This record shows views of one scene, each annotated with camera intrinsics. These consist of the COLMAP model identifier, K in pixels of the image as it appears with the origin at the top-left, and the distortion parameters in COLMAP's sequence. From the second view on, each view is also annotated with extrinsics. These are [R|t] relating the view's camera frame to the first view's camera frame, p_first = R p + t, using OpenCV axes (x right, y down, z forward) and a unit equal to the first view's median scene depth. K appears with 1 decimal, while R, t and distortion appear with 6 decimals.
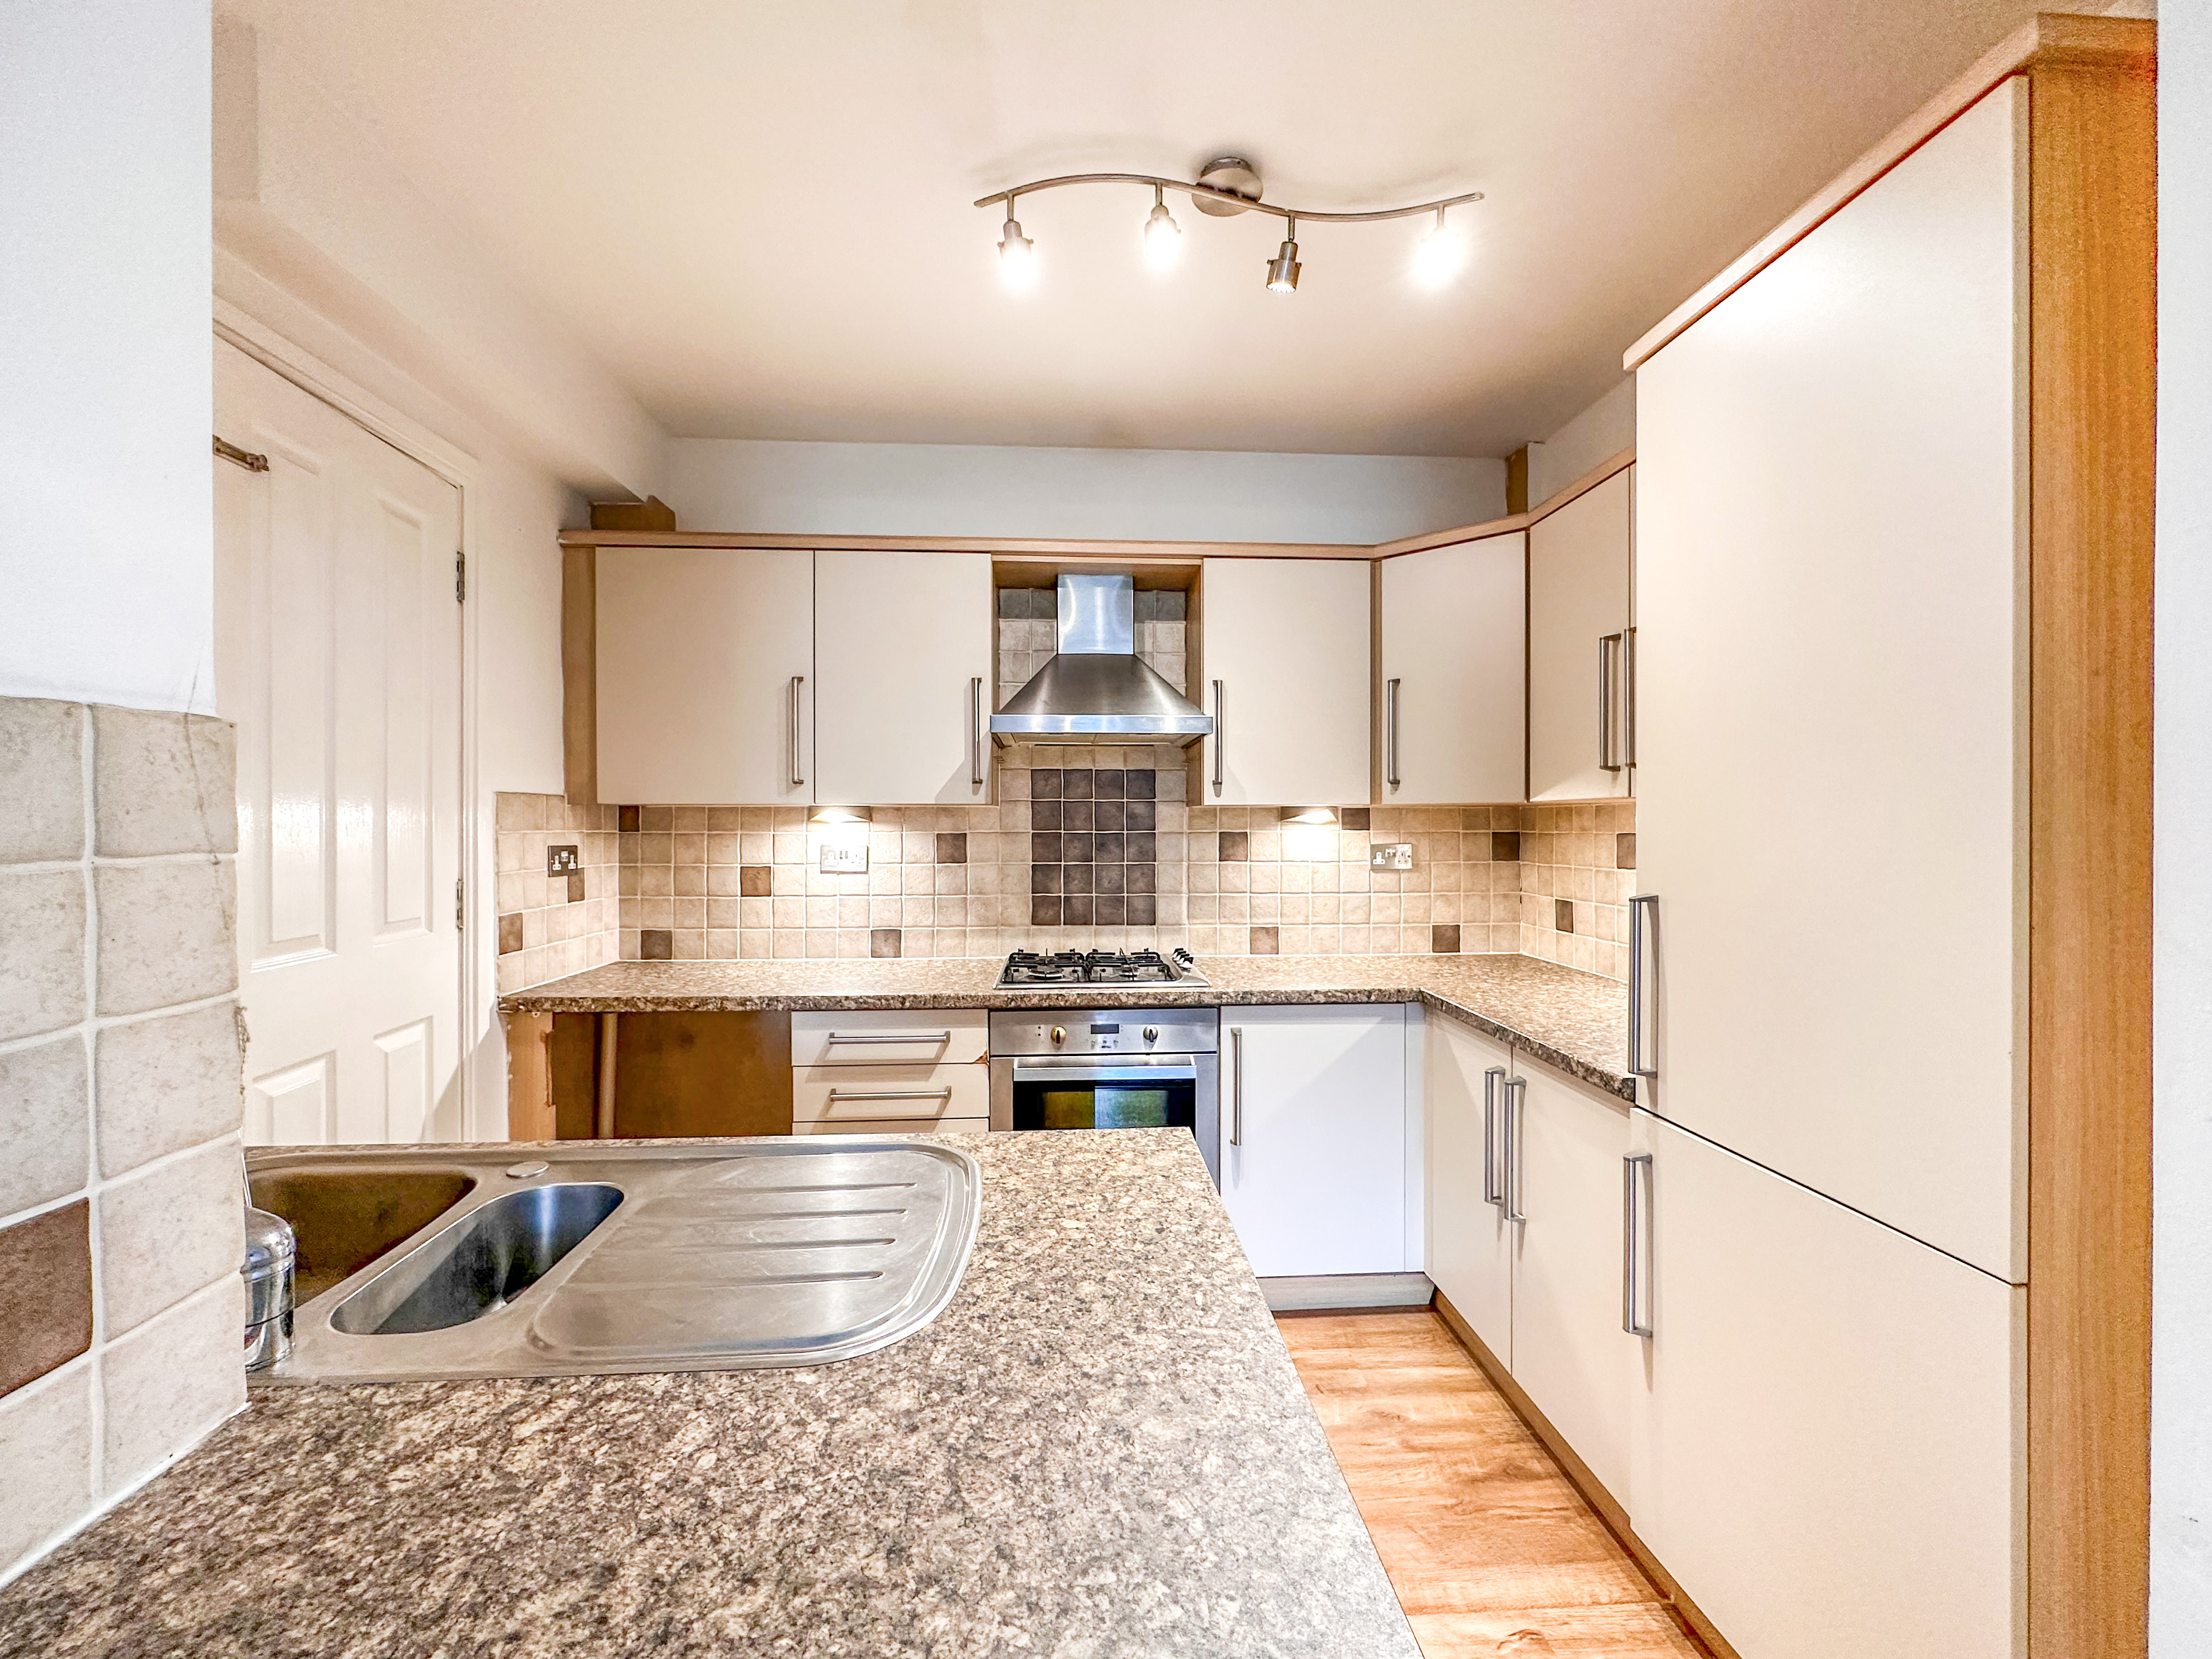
lens RADIAL K [[890.7, 0, 1105.6], [0, 890.7, 818.4], [0, 0, 1]] dist [-0.001781, -0.000292]
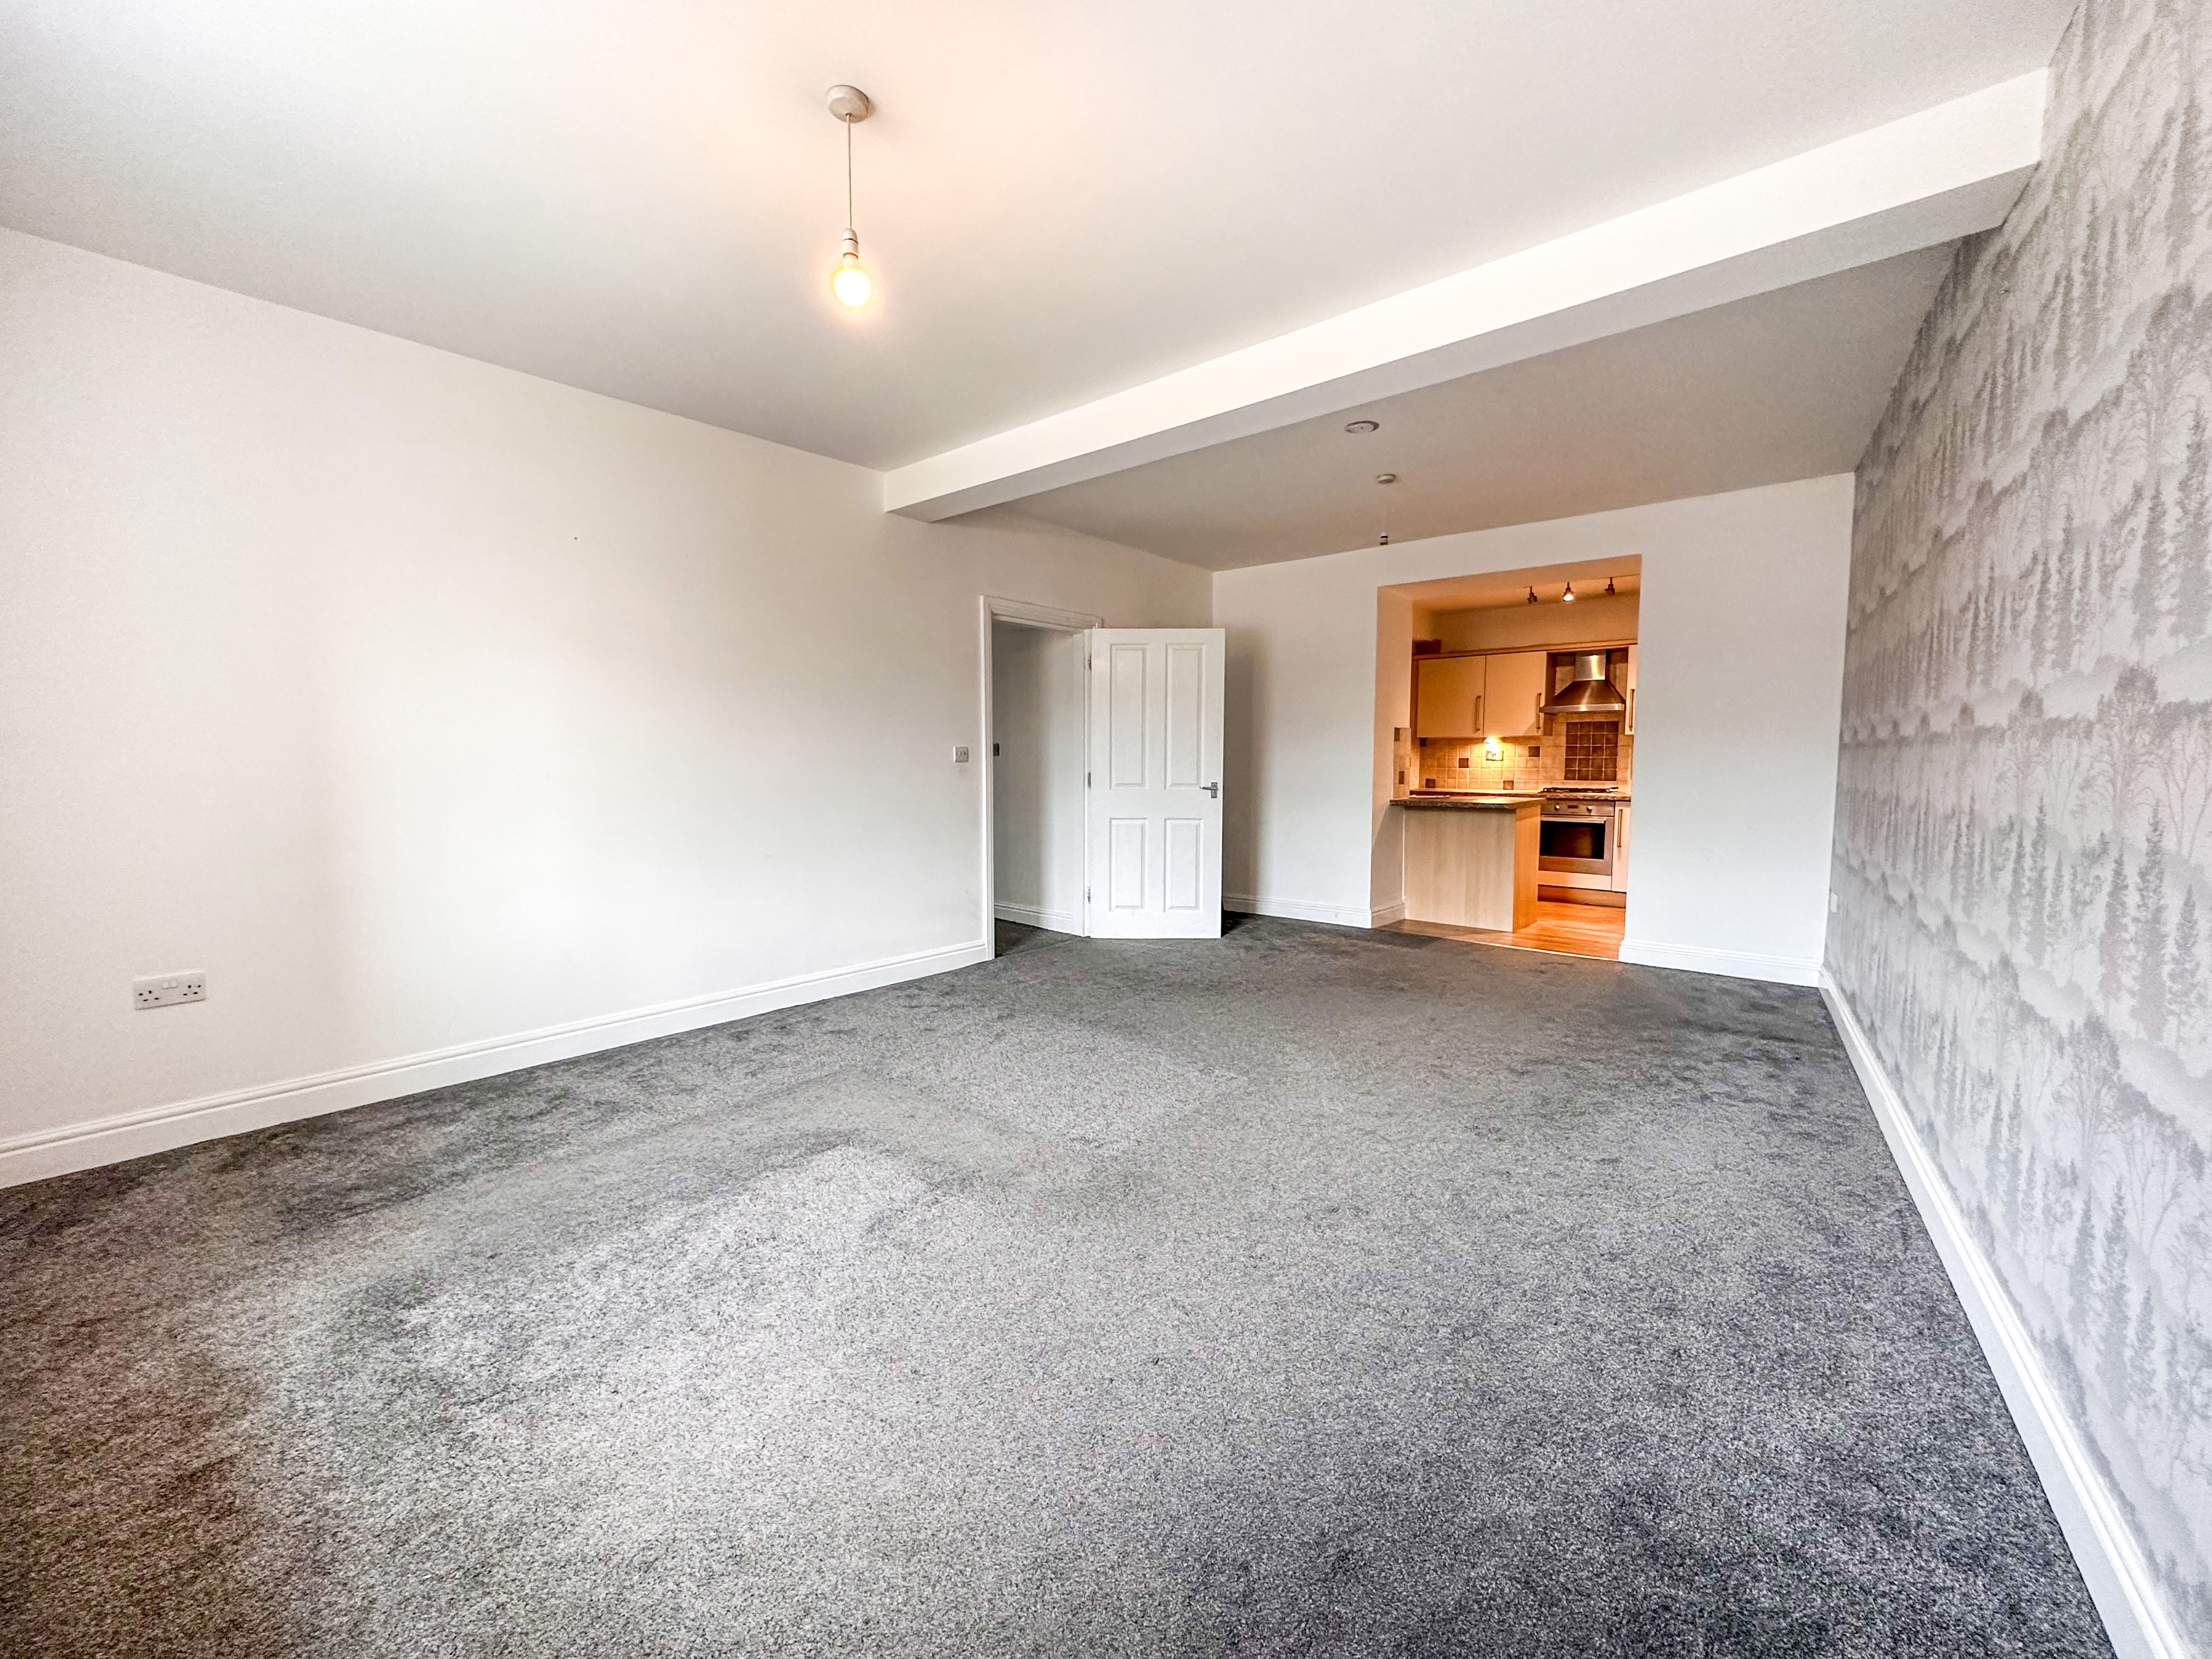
lens RADIAL K [[890.7, 0, 1107.6], [0, 890.7, 830.7], [0, 0, 1]] dist [-0.001781, -0.000292]
pose [[0.723586, 0.055870, -0.687970, 0.809098], [-0.008381, 0.997356, 0.072179, 0.091551], [0.690184, -0.046462, 0.722141, -1.988620]]
